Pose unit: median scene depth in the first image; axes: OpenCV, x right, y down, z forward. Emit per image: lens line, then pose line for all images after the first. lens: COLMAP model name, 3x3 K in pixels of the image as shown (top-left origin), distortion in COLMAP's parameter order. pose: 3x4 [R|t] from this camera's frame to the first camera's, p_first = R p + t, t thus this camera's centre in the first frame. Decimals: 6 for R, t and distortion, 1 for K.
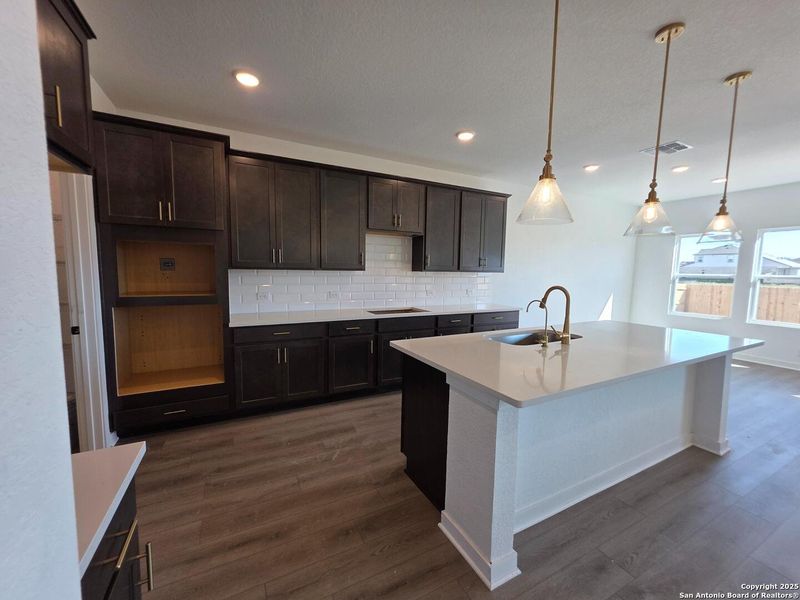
lens RADIAL K [[321.1, 0, 401.4], [0, 321.1, 298.7], [0, 0, 1]] dist [0.002084, 0.000368]
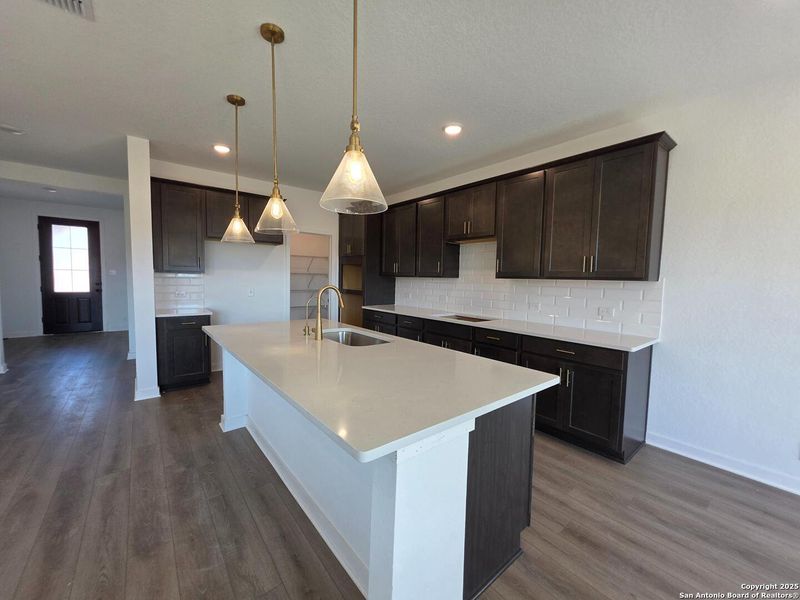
lens RADIAL K [[321.1, 0, 401.4], [0, 321.1, 298.7], [0, 0, 1]] dist [0.002084, 0.000368]
pose [[0.206071, 0.054317, -0.977028, 1.372971], [-0.103423, 0.994075, 0.033451, -0.049120], [0.973056, 0.094153, 0.210468, 0.894085]]
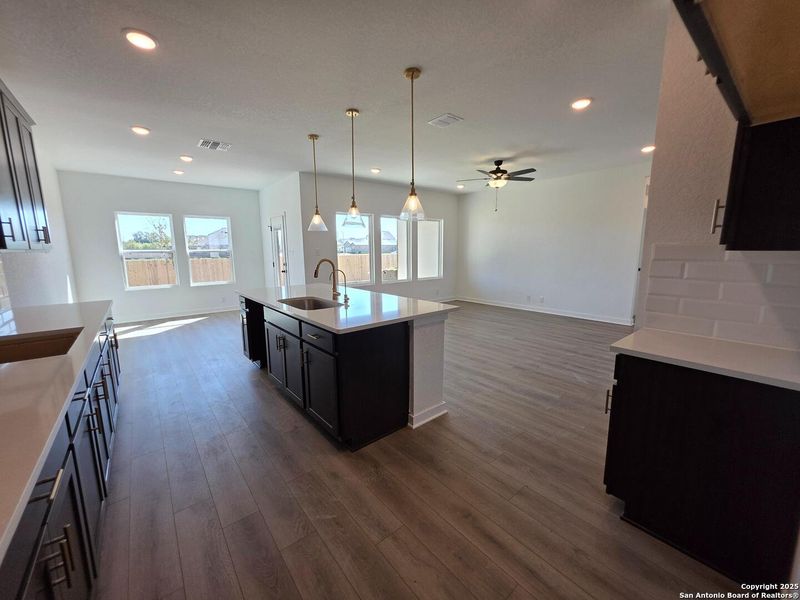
lens RADIAL K [[321.1, 0, 401.4], [0, 321.1, 298.7], [0, 0, 1]] dist [0.002084, 0.000368]
pose [[-0.217148, -0.161971, 0.962607, -0.782323], [0.091955, 0.978358, 0.185365, -0.083044], [-0.971798, 0.128768, -0.197555, 0.860021]]
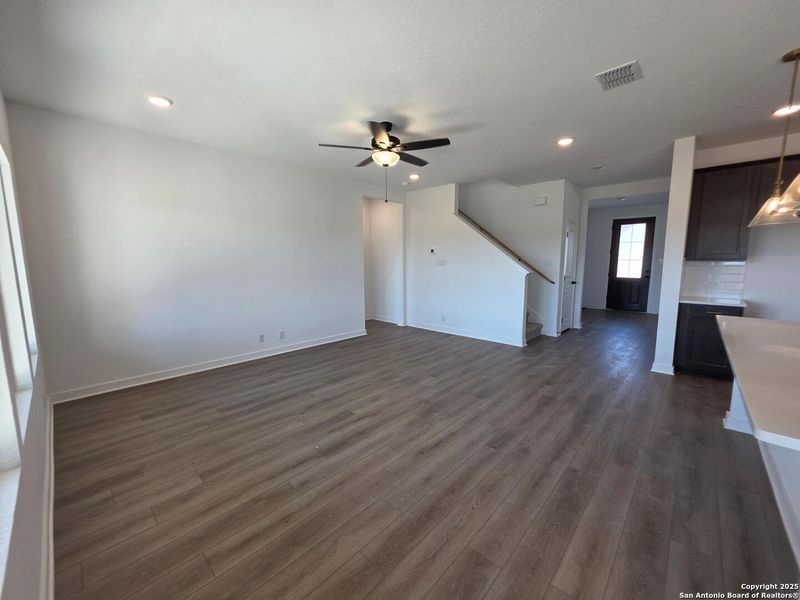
lens RADIAL K [[321.1, 0, 401.4], [0, 321.1, 298.7], [0, 0, 1]] dist [0.002084, 0.000368]
pose [[-0.939568, 0.026781, -0.341314, 1.533677], [-0.043272, 0.979651, 0.195989, -0.068906], [0.339617, 0.198914, -0.919289, 1.098203]]
